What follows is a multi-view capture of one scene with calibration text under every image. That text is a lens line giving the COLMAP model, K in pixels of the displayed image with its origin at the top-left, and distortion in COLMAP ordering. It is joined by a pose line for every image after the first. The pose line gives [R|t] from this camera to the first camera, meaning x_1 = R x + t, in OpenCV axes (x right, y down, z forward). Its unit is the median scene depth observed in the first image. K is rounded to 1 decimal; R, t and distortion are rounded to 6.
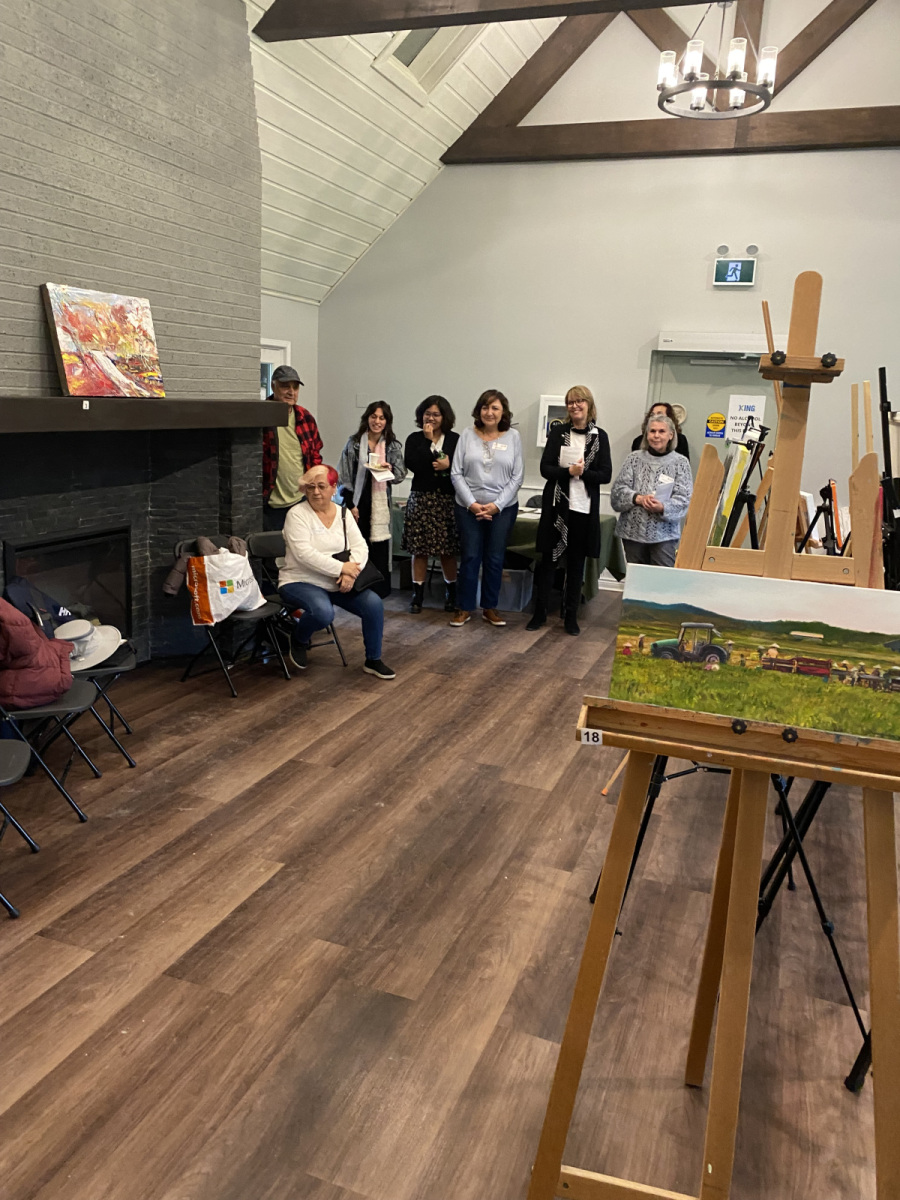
lens RADIAL K [[917.7, 0, 457.9], [0, 917.7, 610.3], [0, 0, 1]] dist [0.022525, 0.003785]
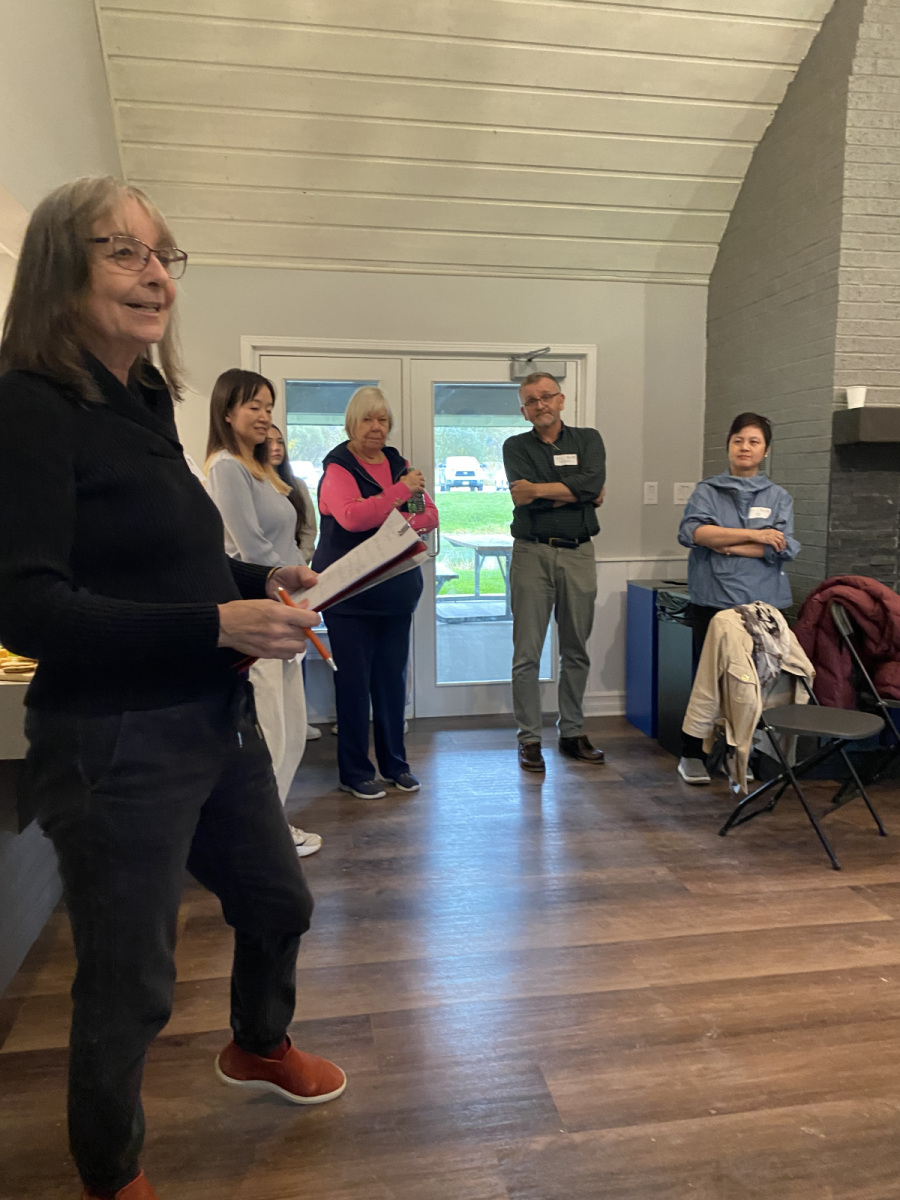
lens RADIAL K [[917.7, 0, 451.3], [0, 917.7, 600.6], [0, 0, 1]] dist [0.022525, 0.003785]
pose [[0.500096, 0.041333, -0.864983, 0.139172], [-0.171525, 0.983798, -0.052158, 0.116930], [0.848813, 0.174451, 0.499083, 0.040278]]
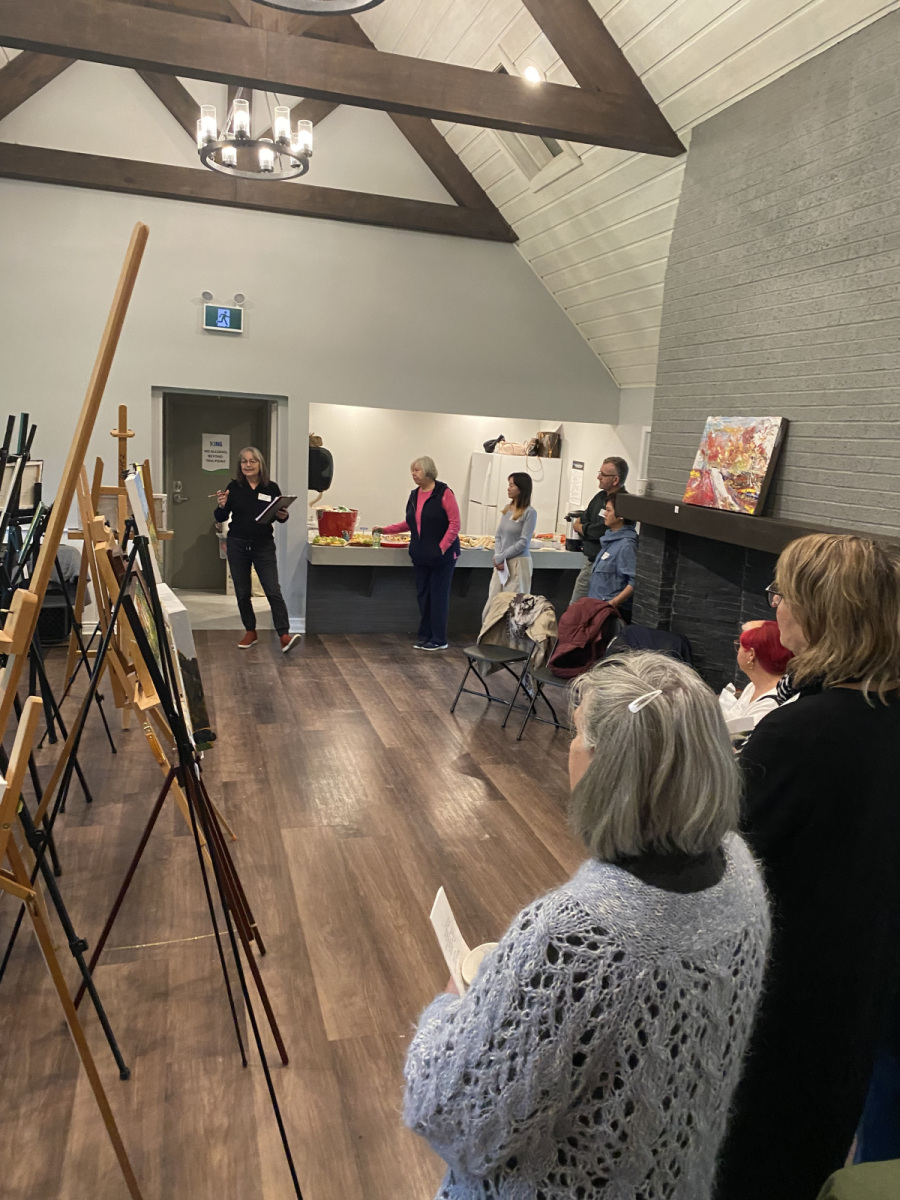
lens RADIAL K [[917.7, 0, 456.5], [0, 917.7, 597.3], [0, 0, 1]] dist [0.022525, 0.003785]
pose [[-0.801451, 0.011375, -0.597952, 0.575110], [-0.232410, 0.915314, 0.328917, -0.451578], [0.551055, 0.402581, -0.730936, 1.786349]]
